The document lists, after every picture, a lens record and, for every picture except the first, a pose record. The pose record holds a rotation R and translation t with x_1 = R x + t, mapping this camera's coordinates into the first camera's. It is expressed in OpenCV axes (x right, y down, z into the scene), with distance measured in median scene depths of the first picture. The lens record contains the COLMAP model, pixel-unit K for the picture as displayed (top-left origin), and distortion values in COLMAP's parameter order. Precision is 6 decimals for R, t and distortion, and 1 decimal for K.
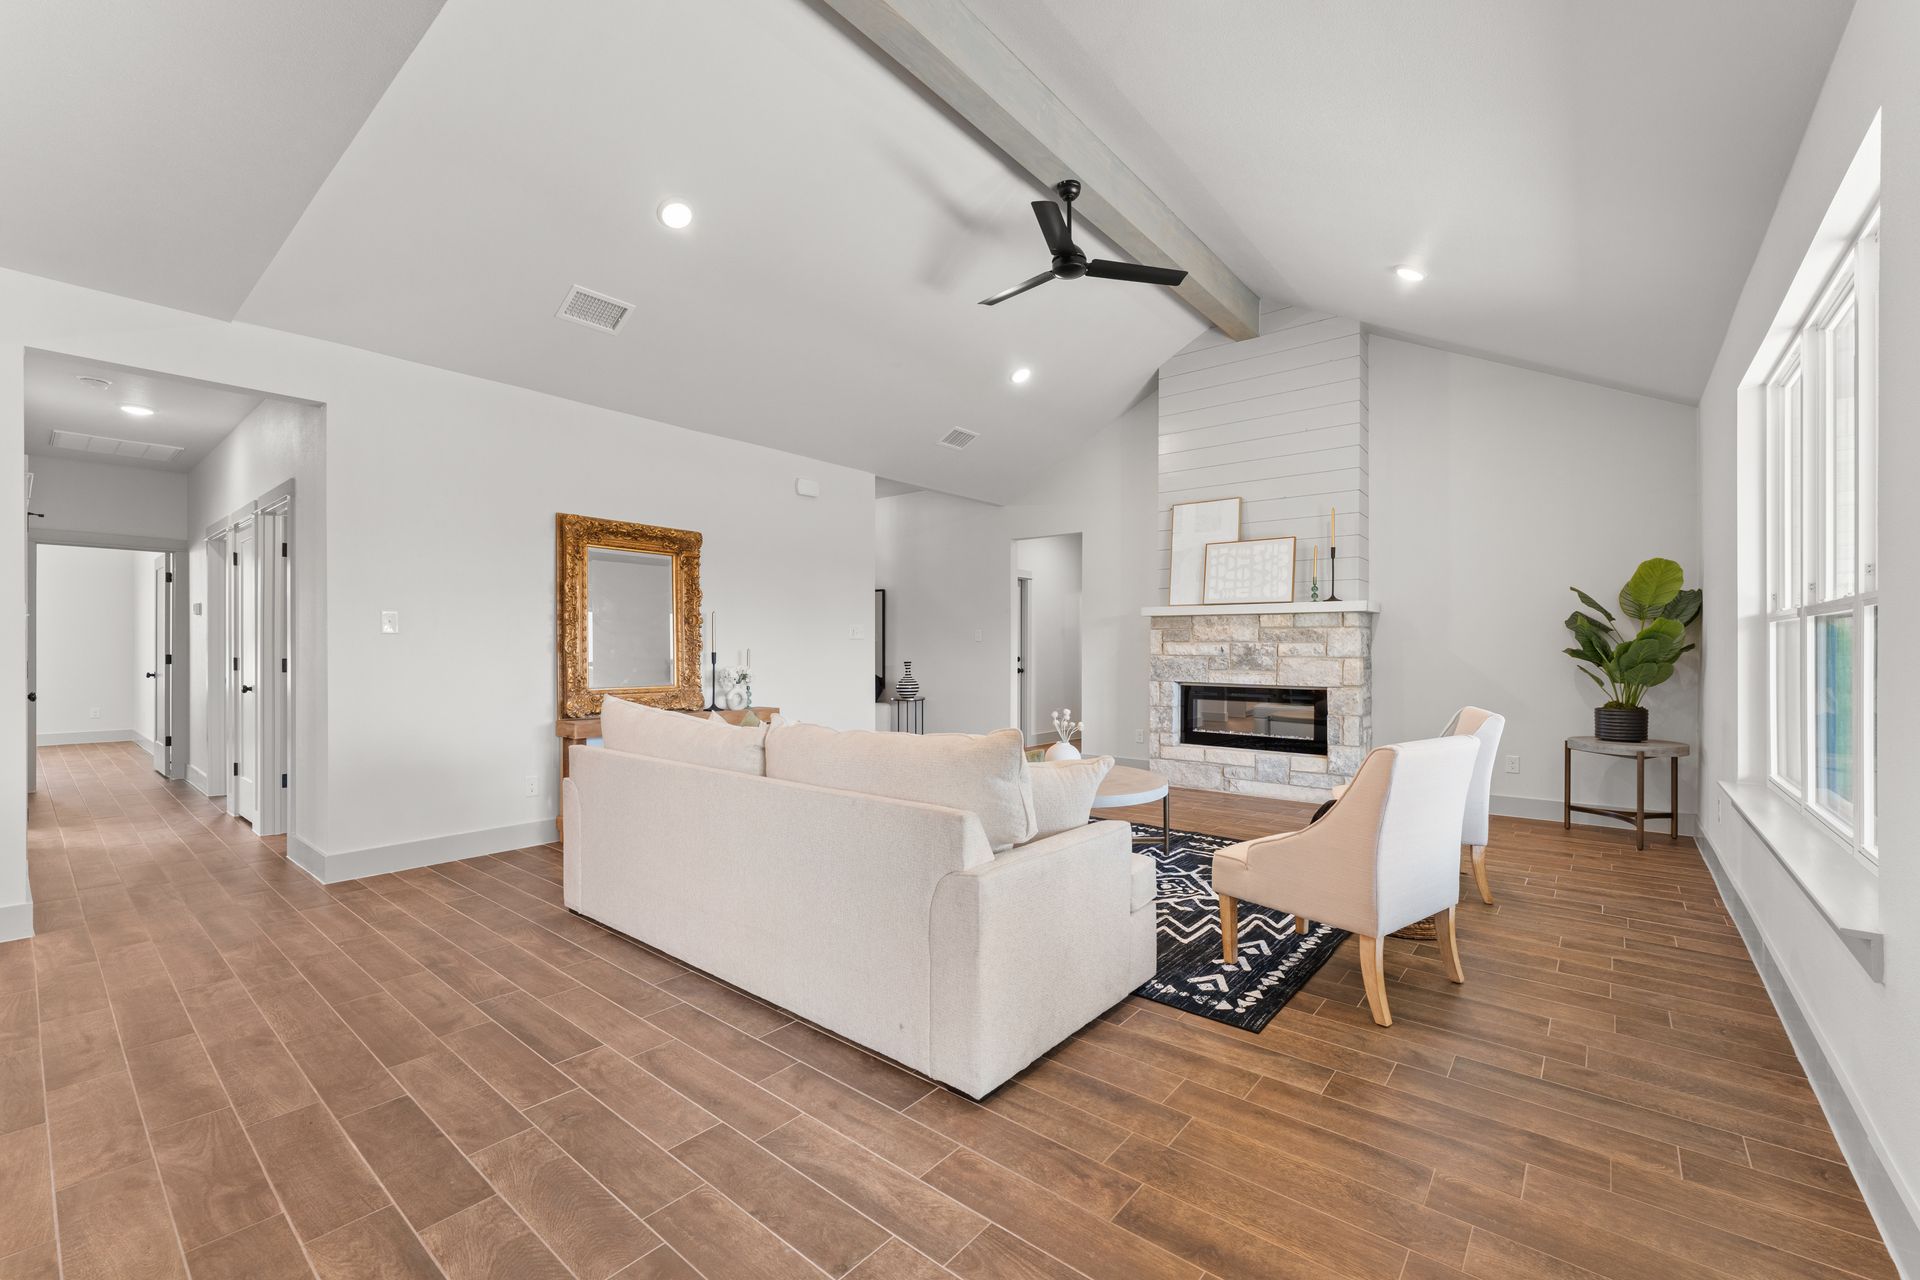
lens RADIAL K [[777.5, 0, 949.9], [0, 777.5, 652.8], [0, 0, 1]] dist [-0.005652, 0.001456]
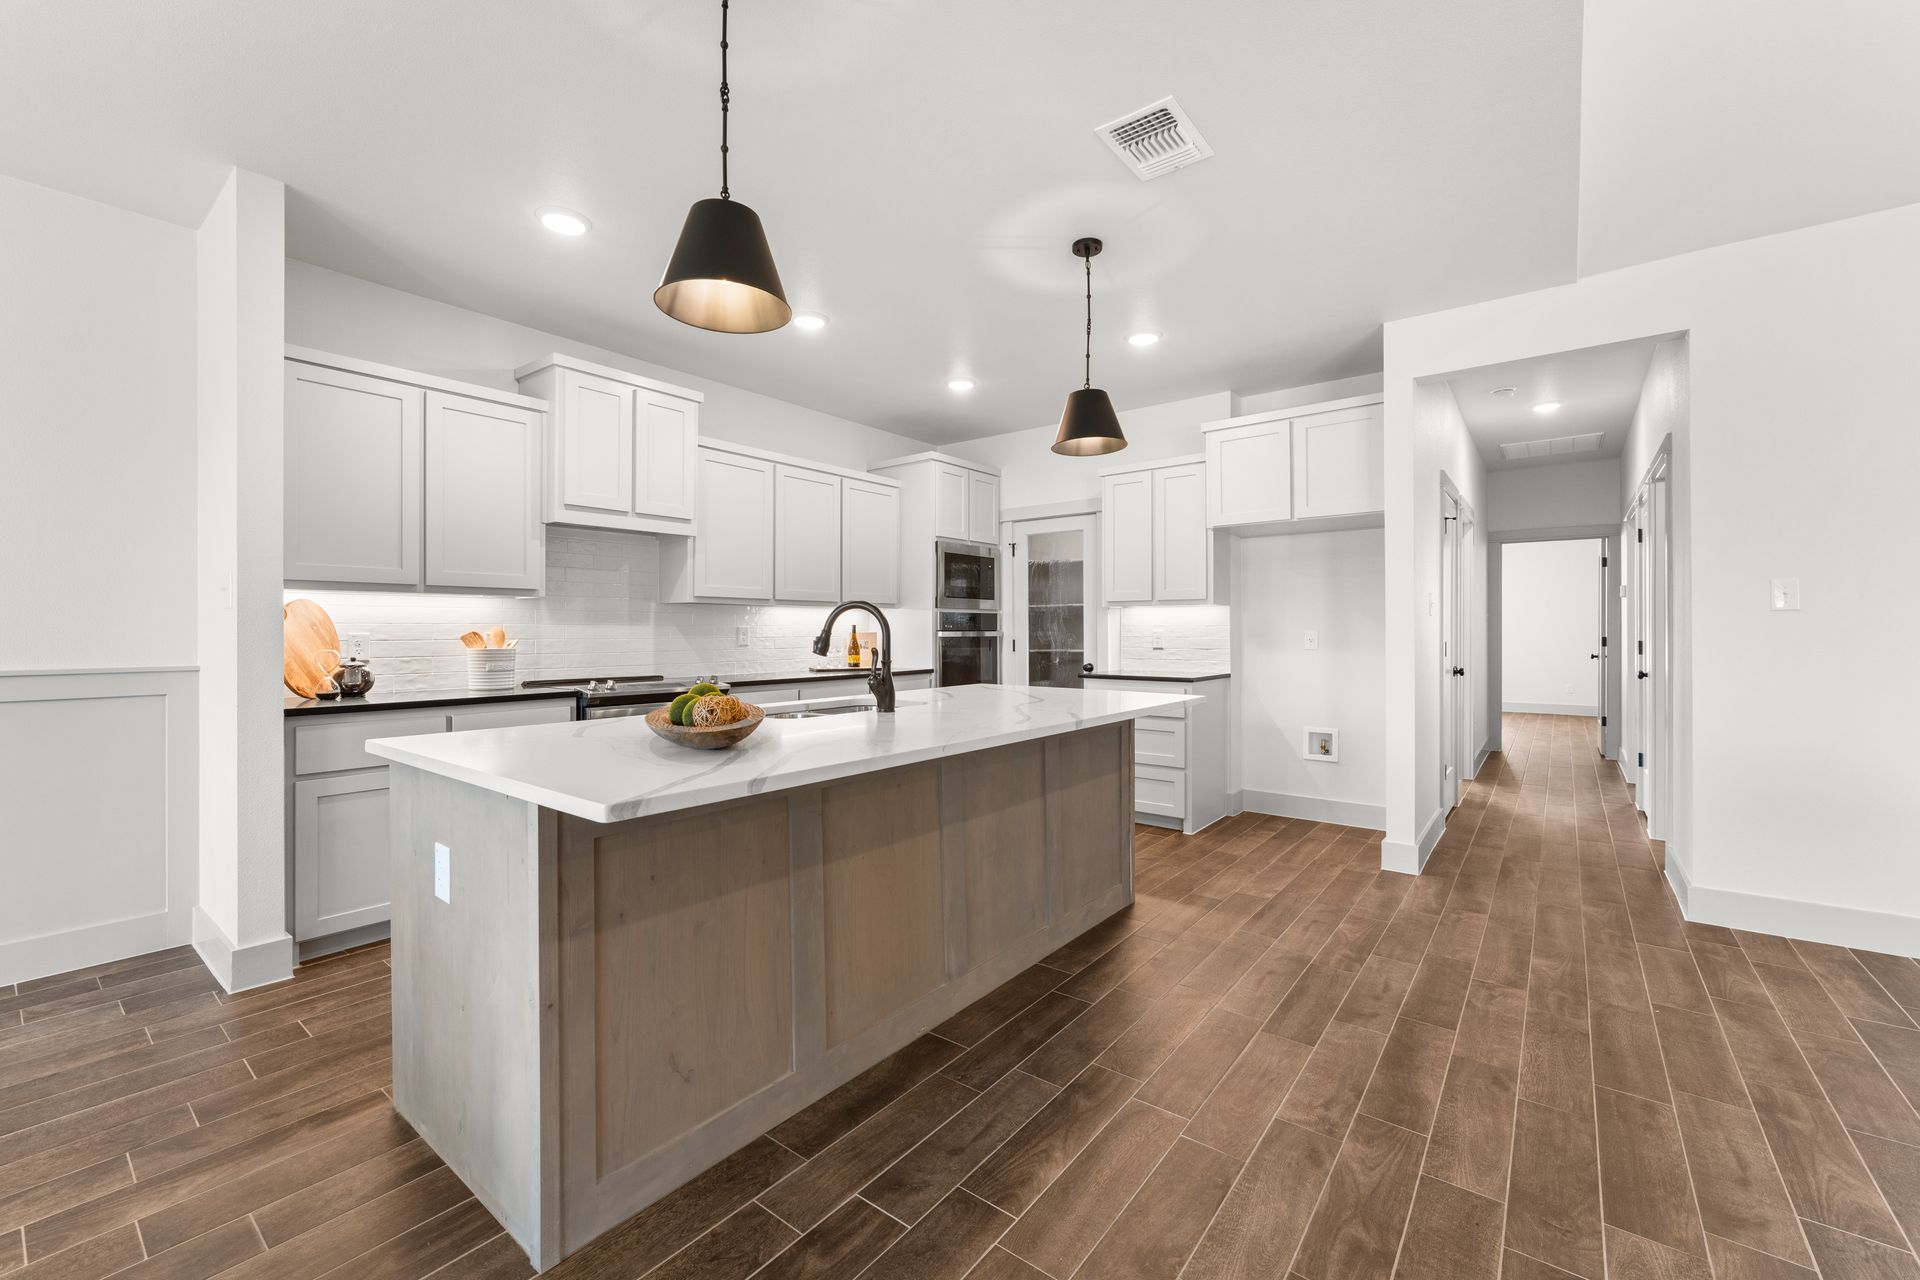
lens RADIAL K [[777.5, 0, 955.5], [0, 777.5, 632.4], [0, 0, 1]] dist [-0.005652, 0.001456]
pose [[0.034933, -0.000912, -0.999389, -0.017442], [-0.003360, 0.999994, -0.001030, -0.000115], [0.999384, 0.003394, 0.034930, 0.164363]]
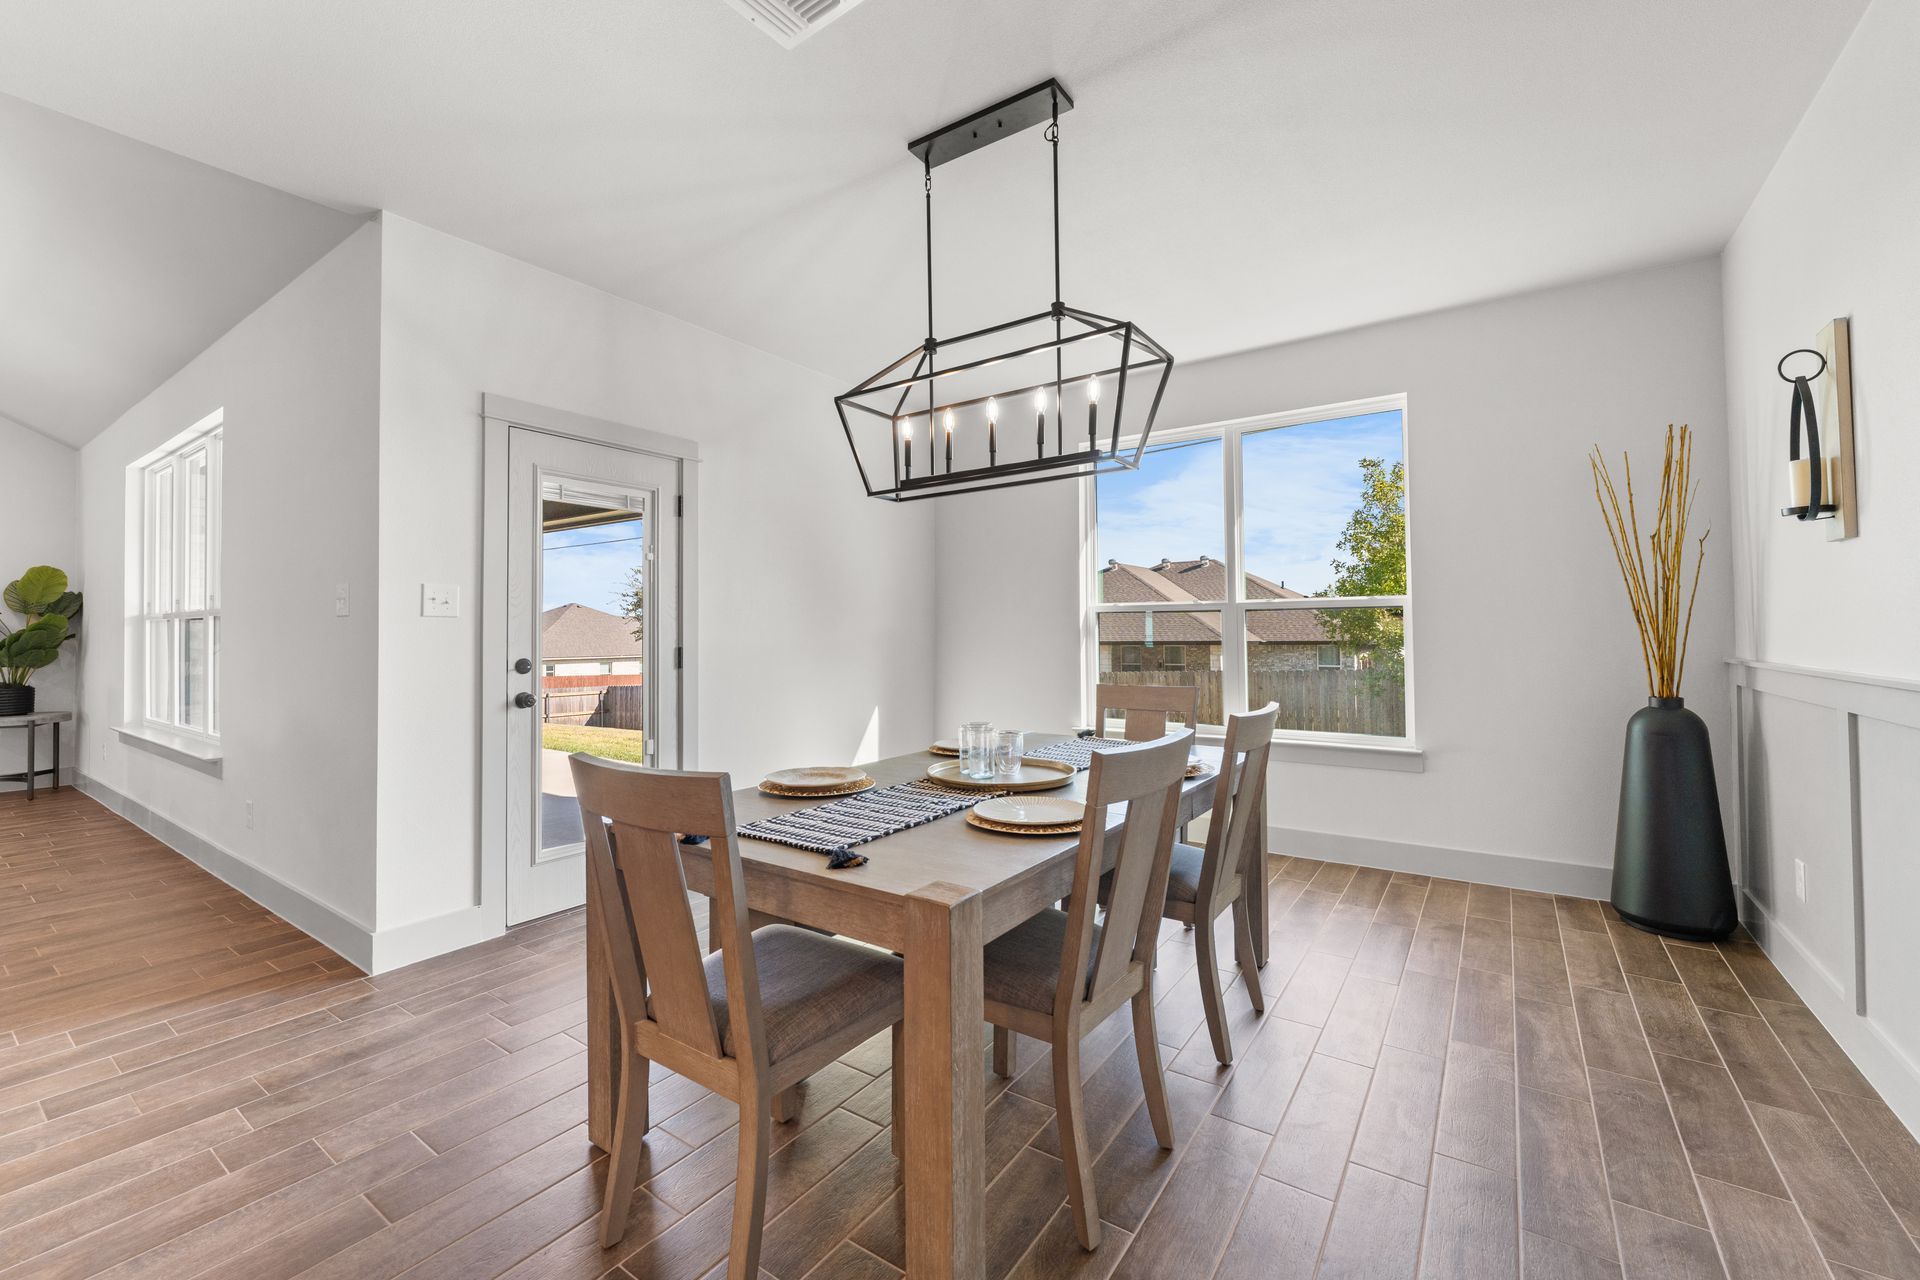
lens RADIAL K [[777.5, 0, 956.1], [0, 777.5, 625.0], [0, 0, 1]] dist [-0.005652, 0.001456]
pose [[-0.095266, 0.002663, 0.995448, -0.461217], [0.014863, 0.999889, -0.001252, -0.002231], [-0.995341, 0.014676, -0.095295, -0.340977]]
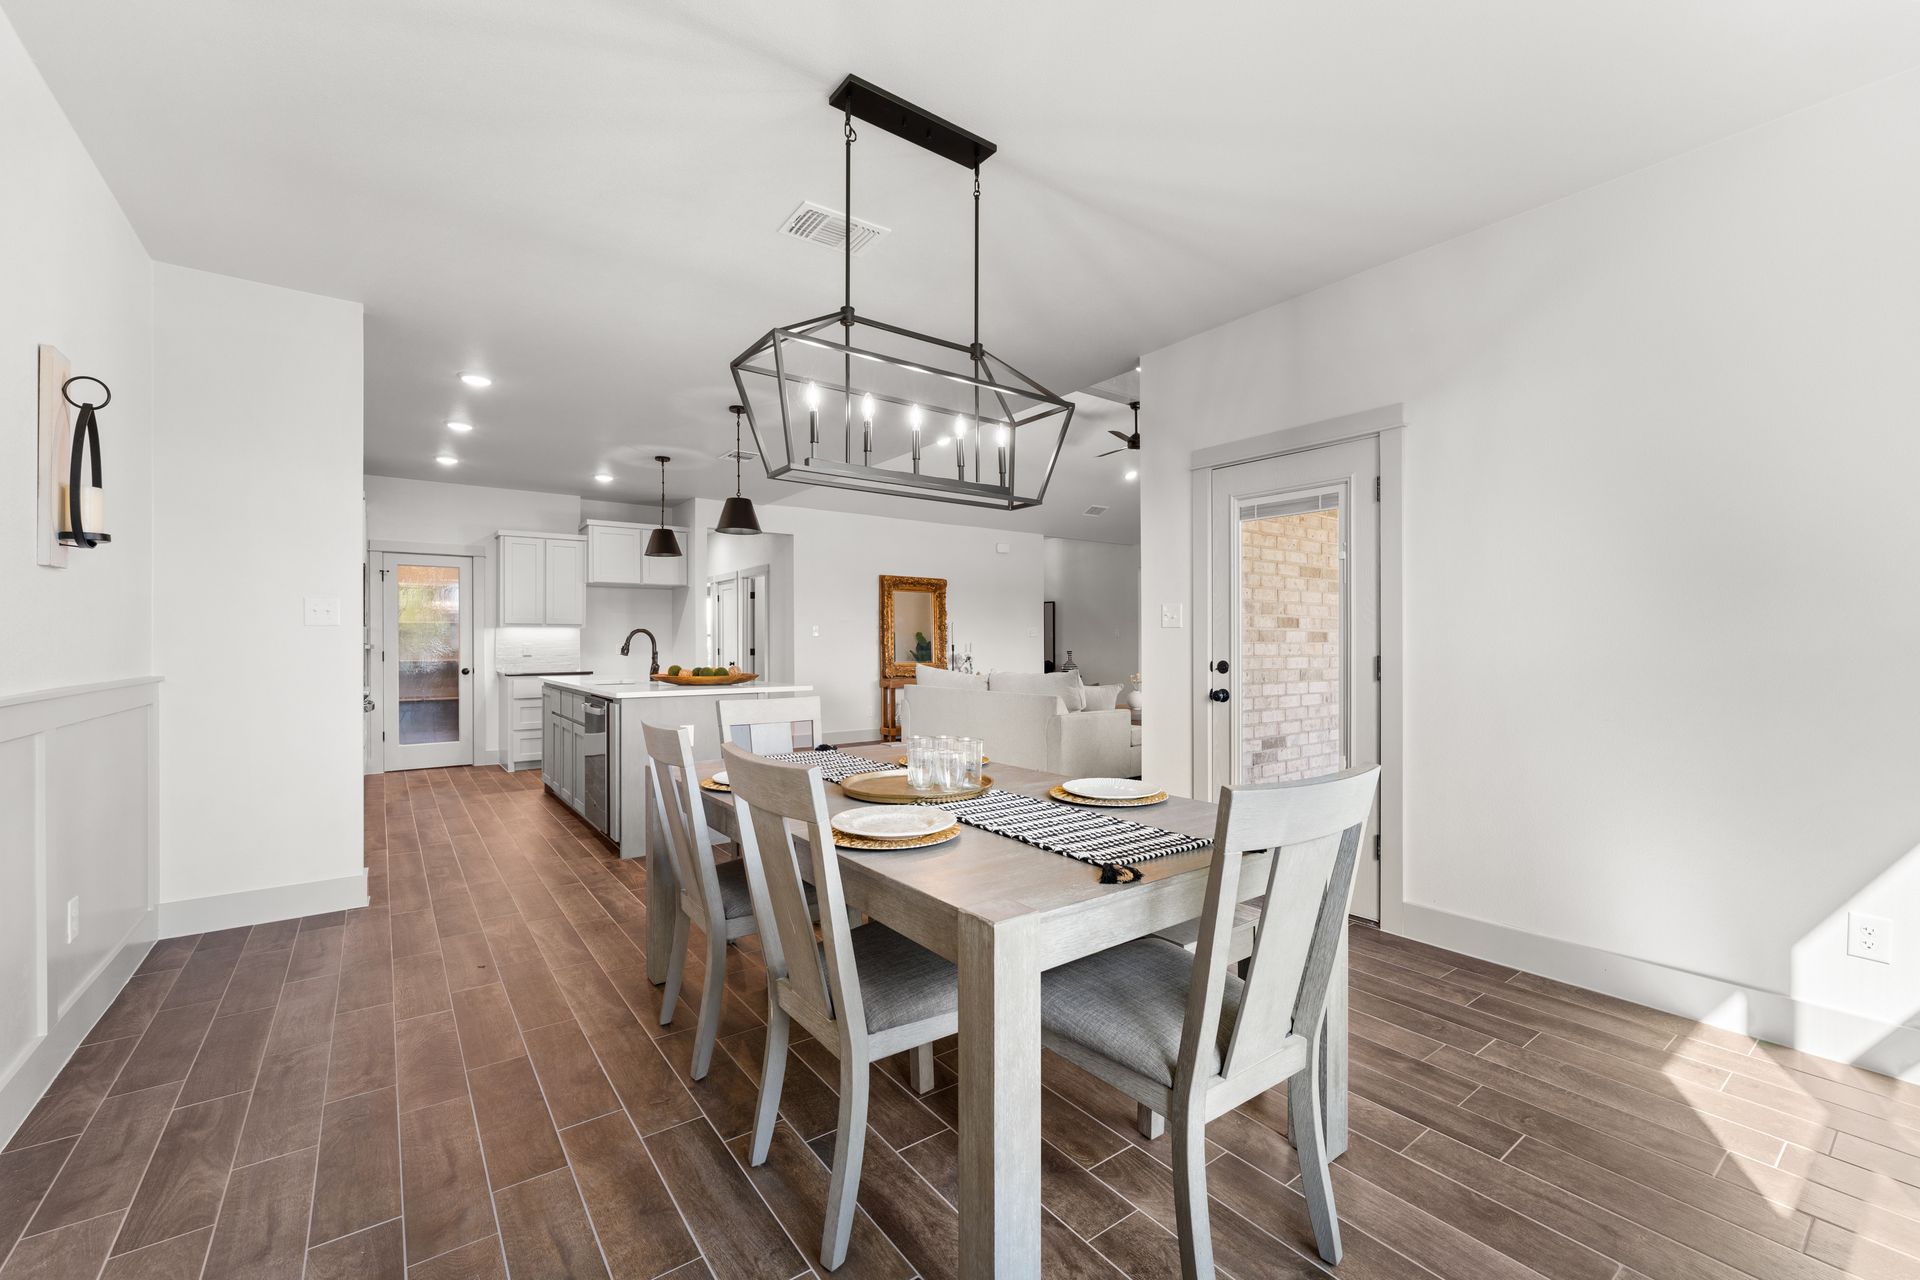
lens RADIAL K [[777.5, 0, 952.5], [0, 777.5, 640.1], [0, 0, 1]] dist [-0.005652, 0.001456]
pose [[0.971318, -0.005073, -0.237728, 0.146622], [0.003115, 0.999958, -0.008613, 0.004801], [0.237762, 0.007625, 0.971293, -0.879465]]
